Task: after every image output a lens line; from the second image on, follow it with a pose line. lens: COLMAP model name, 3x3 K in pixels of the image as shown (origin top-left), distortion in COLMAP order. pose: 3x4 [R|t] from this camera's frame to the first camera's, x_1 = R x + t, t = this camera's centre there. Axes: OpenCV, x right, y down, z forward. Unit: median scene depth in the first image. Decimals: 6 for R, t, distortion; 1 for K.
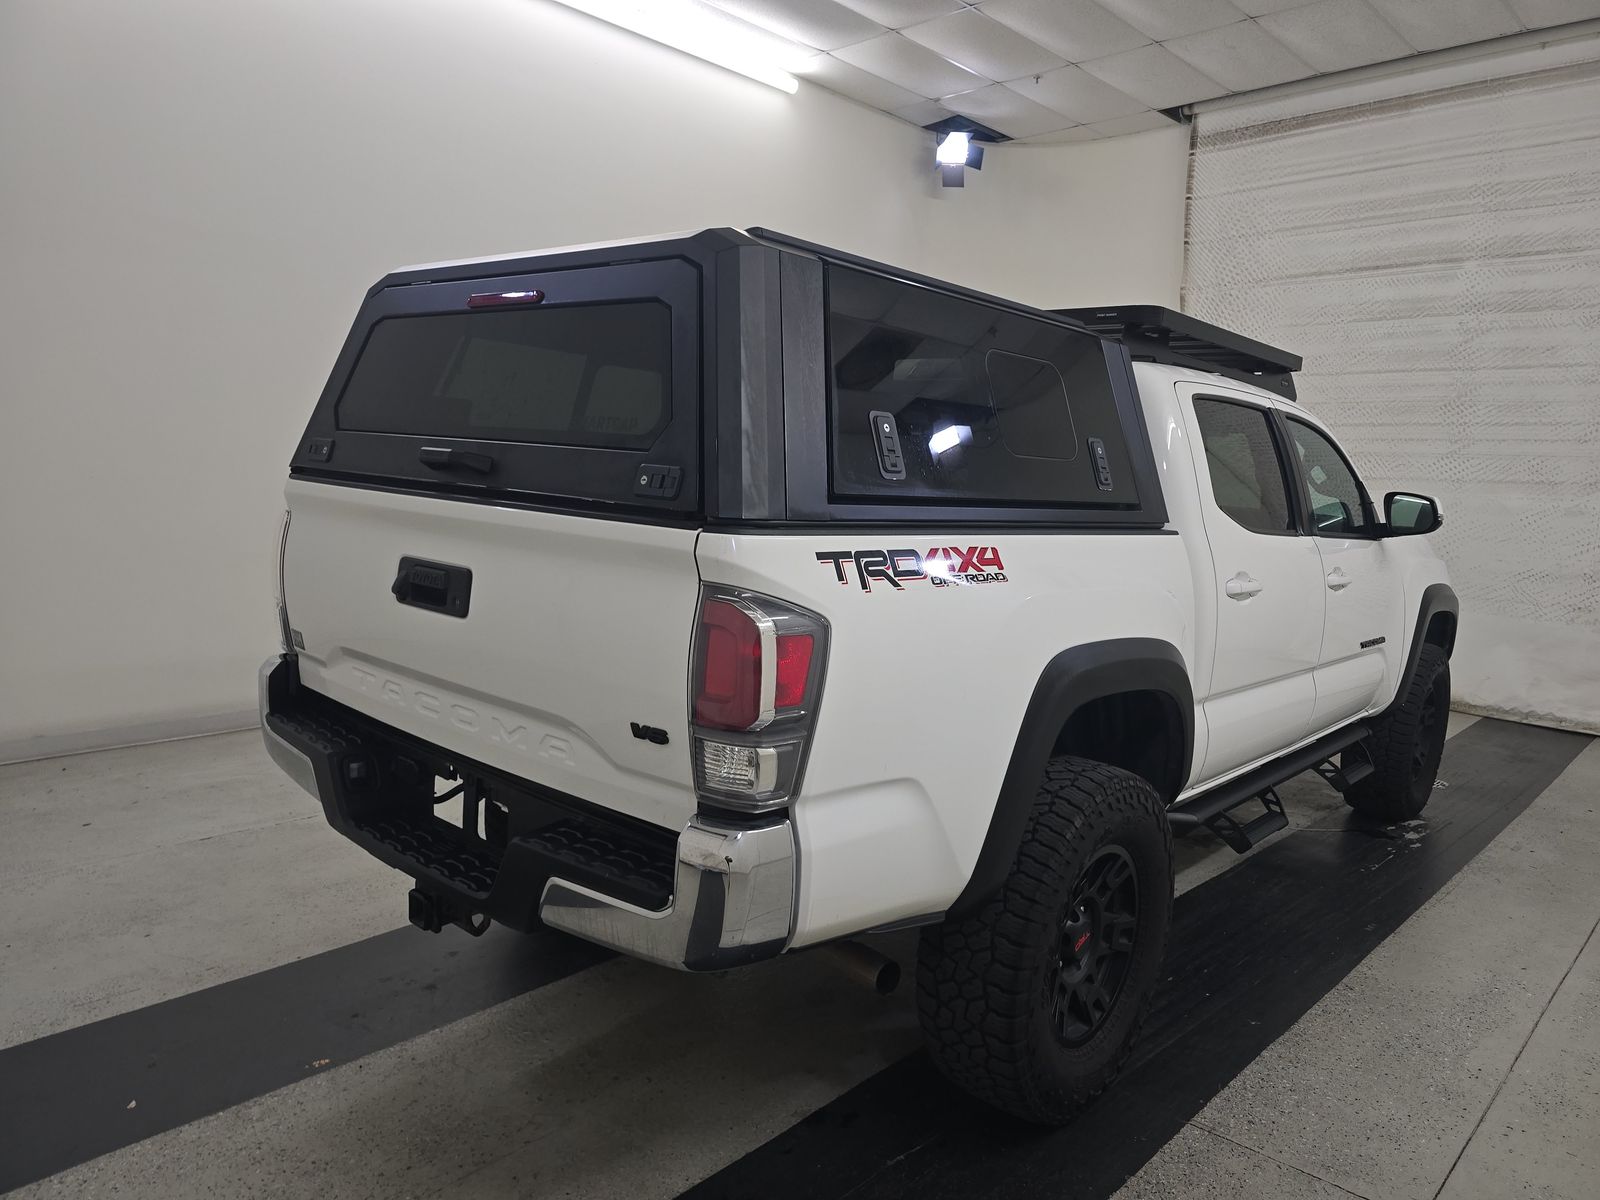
lens RADIAL K [[1077.4, 0, 796.0], [0, 1077.4, 600.0], [0, 0, 1]] dist [0.033378, -0.034679]
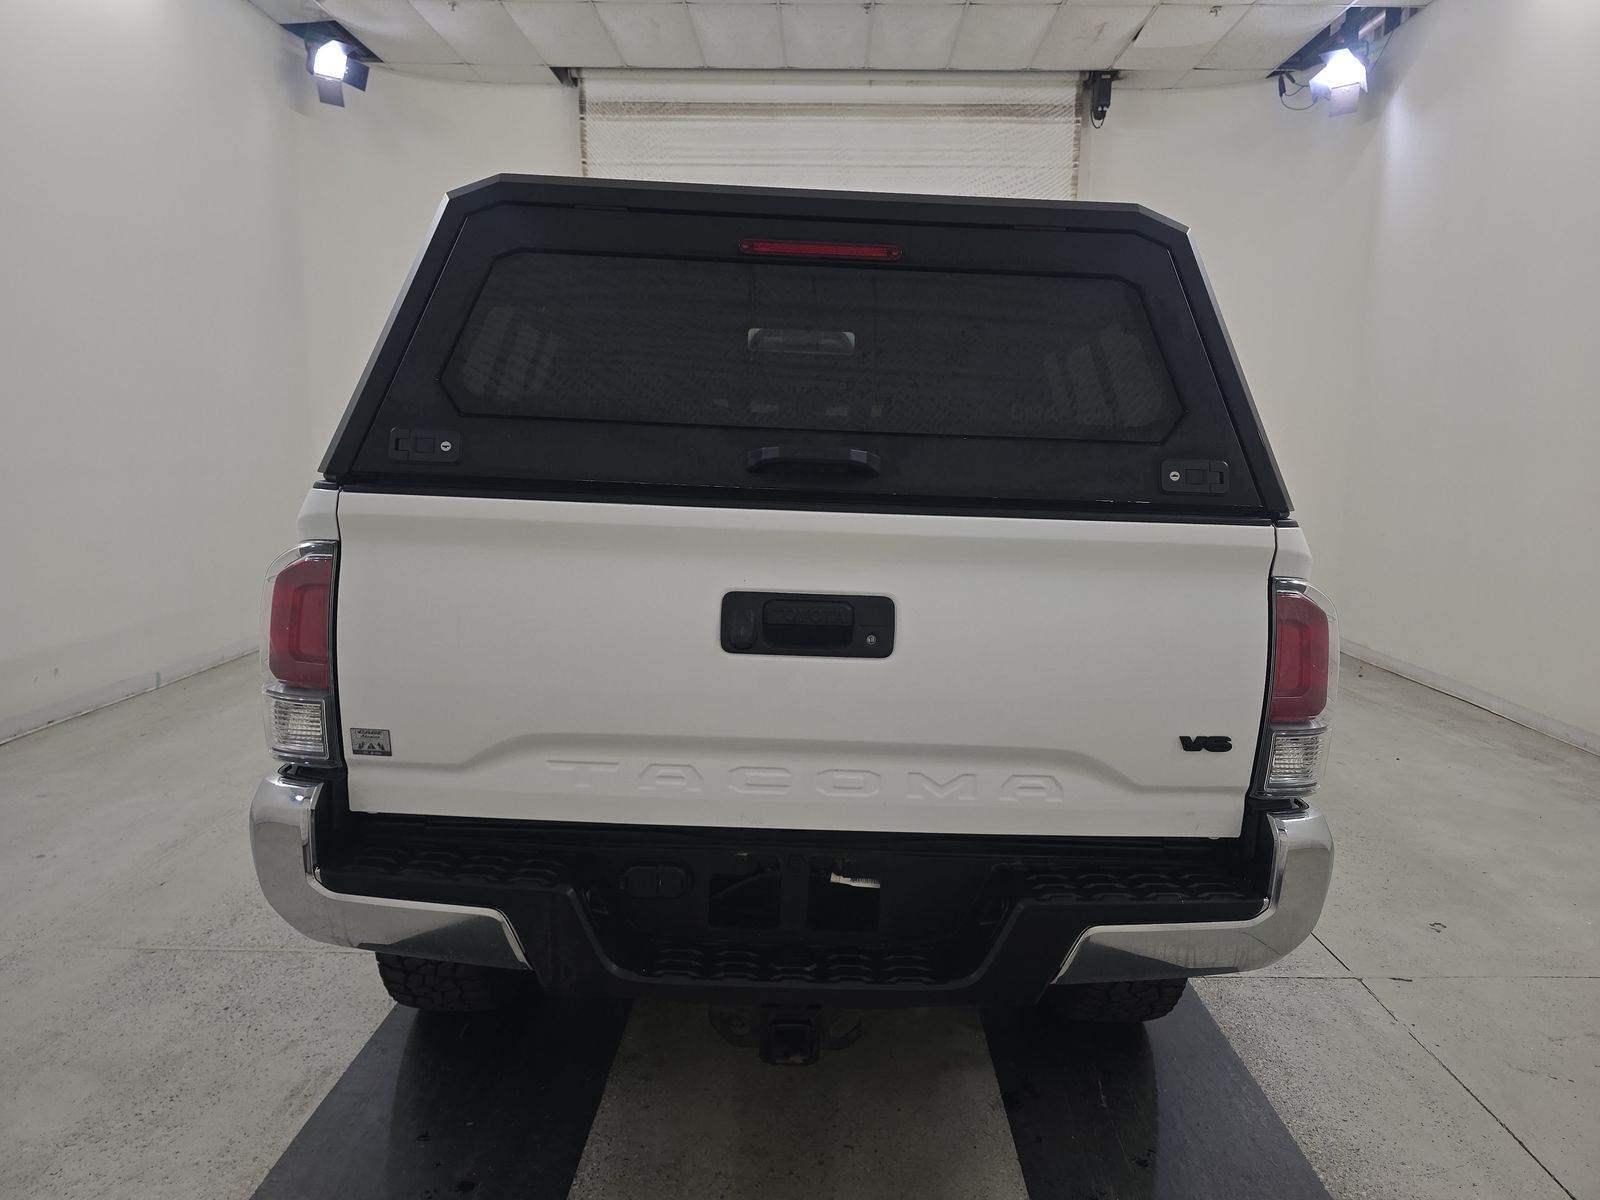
lens RADIAL K [[1077.4, 0, 800.1], [0, 1077.4, 607.5], [0, 0, 1]] dist [0.033378, -0.034679]
pose [[0.738389, -0.120203, 0.663576, -0.222901], [0.088516, 0.992748, 0.081335, -0.022841], [-0.668541, -0.001320, 0.743674, 0.115831]]
